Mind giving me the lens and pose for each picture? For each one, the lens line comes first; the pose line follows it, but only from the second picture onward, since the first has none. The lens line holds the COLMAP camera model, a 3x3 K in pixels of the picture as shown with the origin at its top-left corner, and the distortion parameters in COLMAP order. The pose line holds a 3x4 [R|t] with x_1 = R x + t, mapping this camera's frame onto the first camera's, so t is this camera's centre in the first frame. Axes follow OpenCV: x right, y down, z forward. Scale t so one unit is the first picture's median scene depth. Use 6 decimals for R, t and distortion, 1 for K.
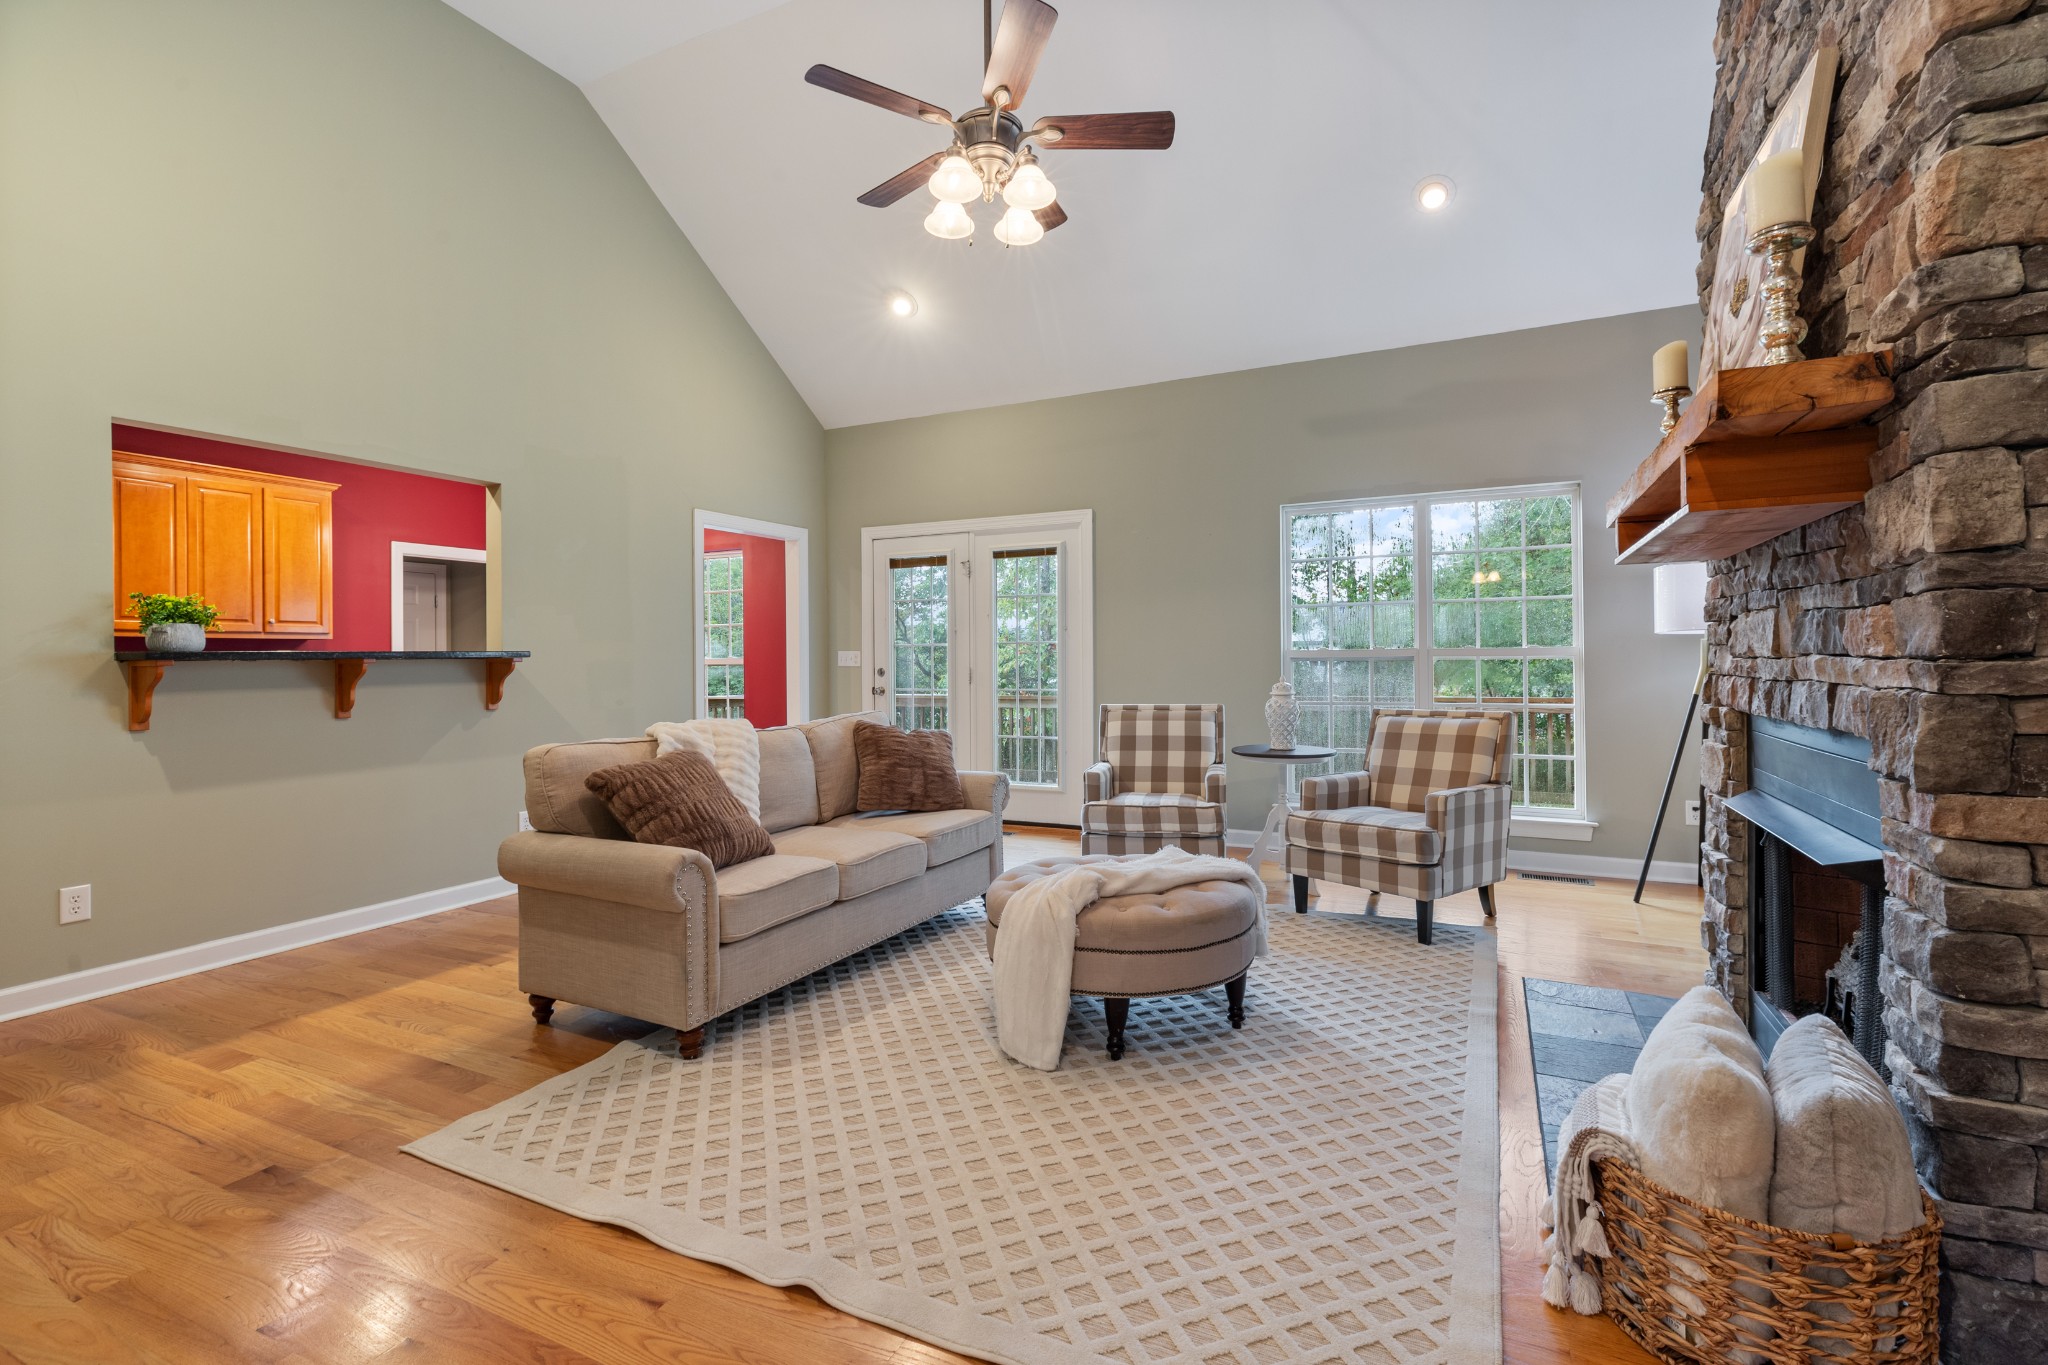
lens RADIAL K [[951.5, 0, 1021.2], [0, 951.5, 661.8], [0, 0, 1]] dist [0.014761, -0.001311]
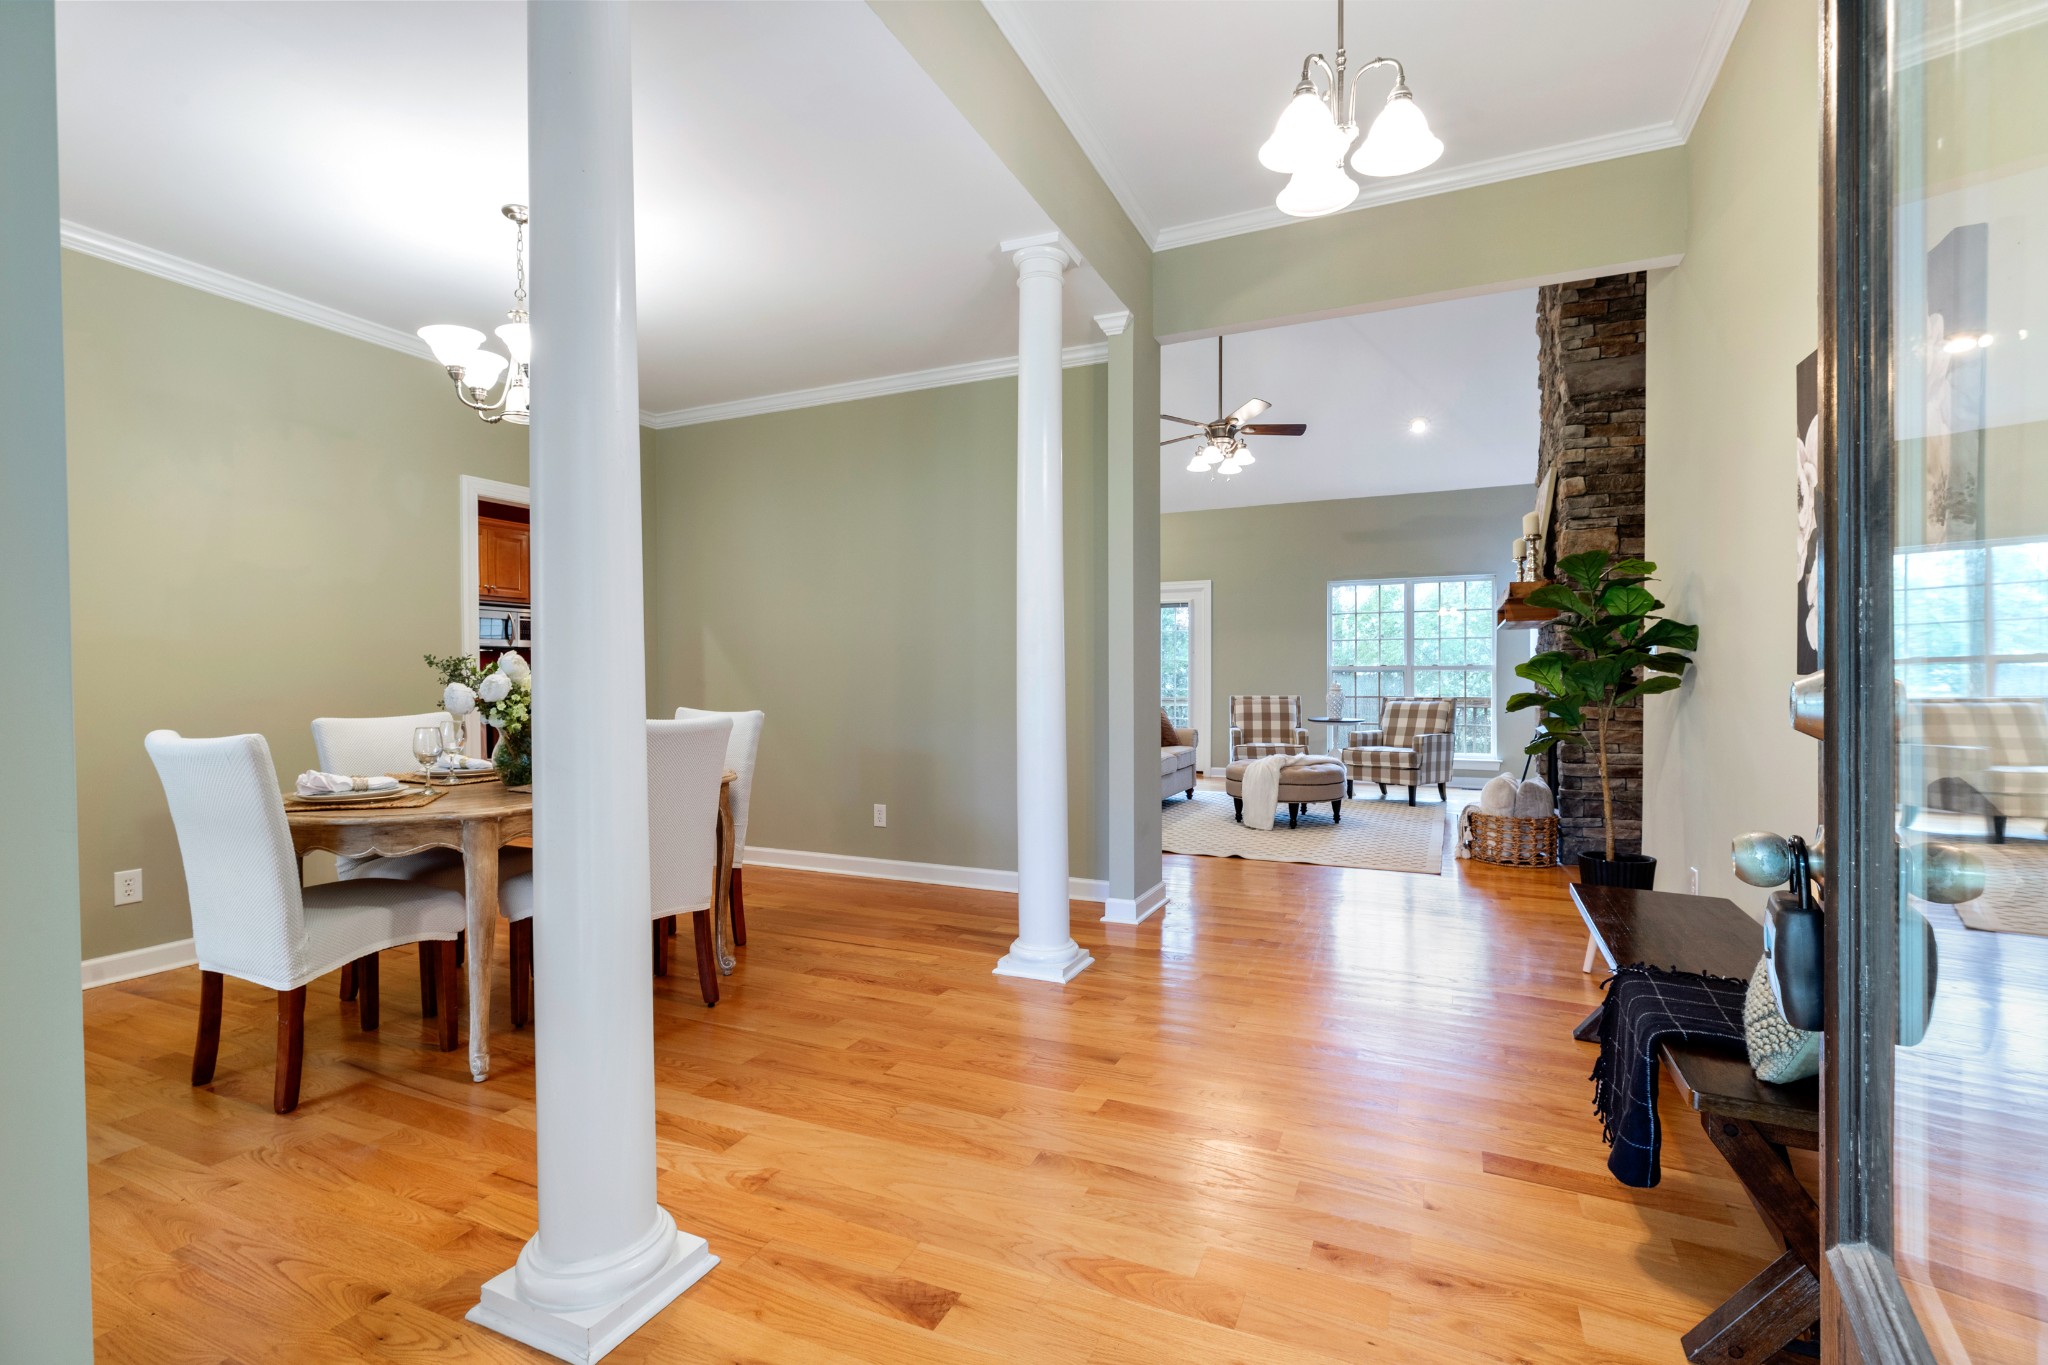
lens RADIAL K [[951.5, 0, 1014.2], [0, 951.5, 685.5], [0, 0, 1]] dist [0.014761, -0.001311]
pose [[0.999688, 0.006270, 0.024174, -0.464427], [-0.006478, 0.999942, 0.008564, 0.016431], [-0.024119, -0.008718, 0.999671, -0.987571]]
